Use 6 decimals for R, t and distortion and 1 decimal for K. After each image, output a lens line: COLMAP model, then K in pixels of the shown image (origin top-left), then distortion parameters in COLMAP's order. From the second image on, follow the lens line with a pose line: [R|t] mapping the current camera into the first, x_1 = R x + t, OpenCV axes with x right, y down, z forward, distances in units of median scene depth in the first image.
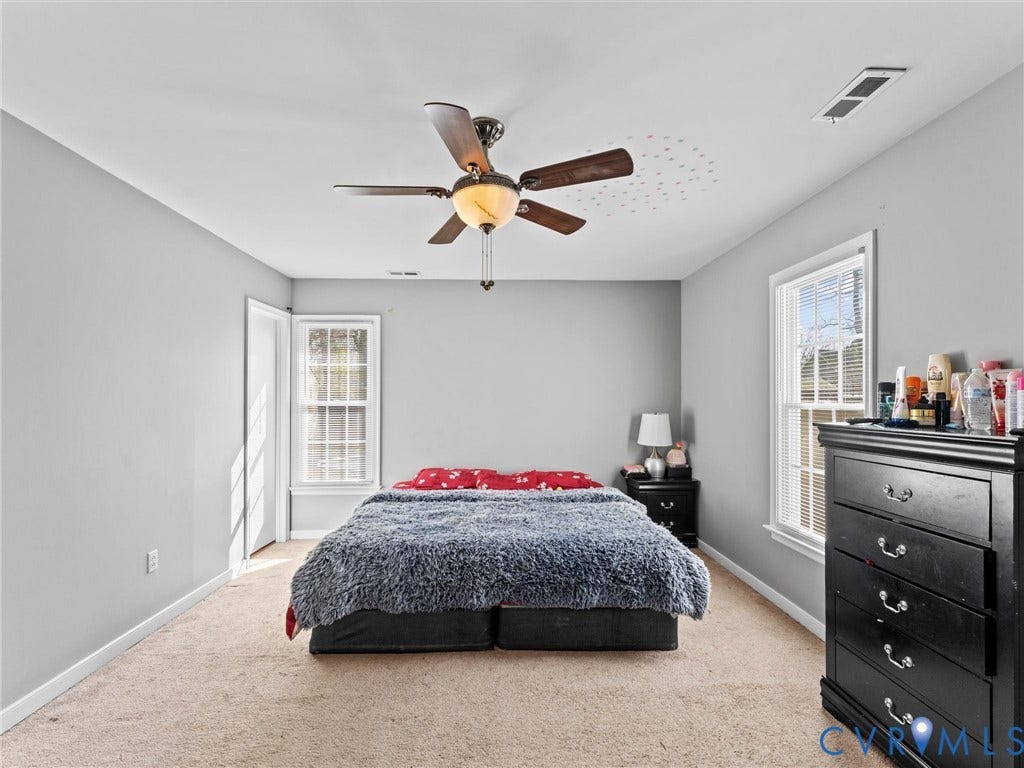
lens RADIAL K [[464.7, 0, 512.6], [0, 464.7, 385.6], [0, 0, 1]] dist [0.001147, -0.001198]
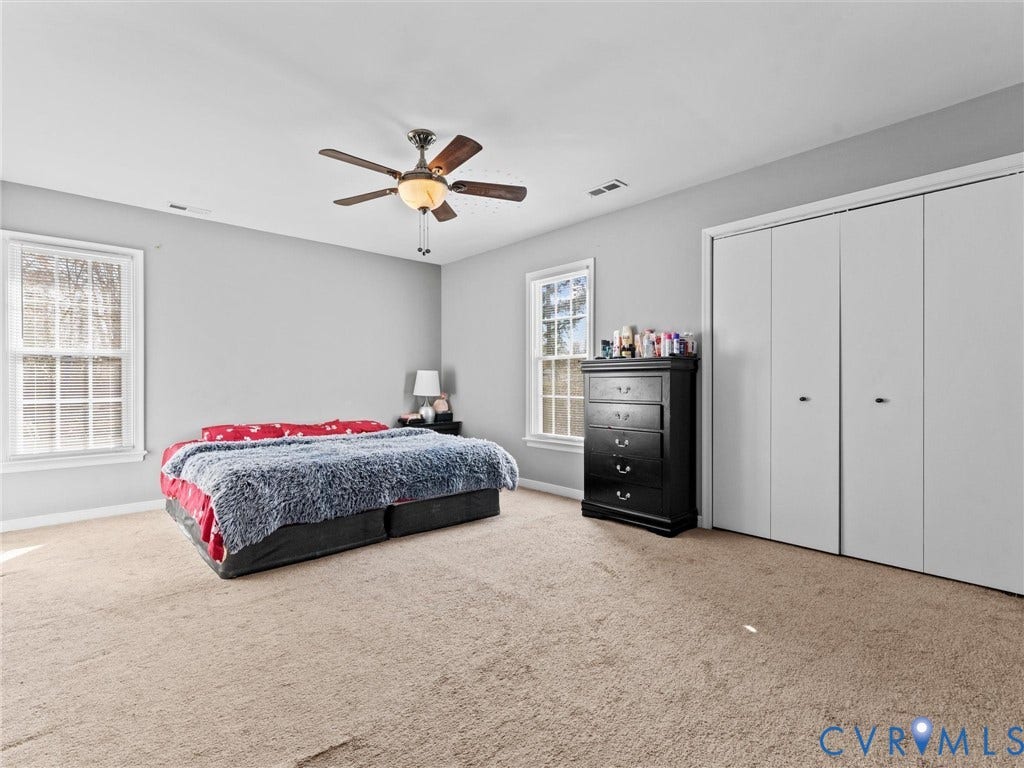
lens RADIAL K [[487.1, 0, 513.4], [0, 487.1, 367.4], [0, 0, 1]] dist [-0.000796, -0.000099]
pose [[0.751902, 0.019097, 0.658998, -0.675134], [-0.015929, 0.999815, -0.010798, 0.114020], [-0.659082, -0.002378, 0.752067, -0.211713]]
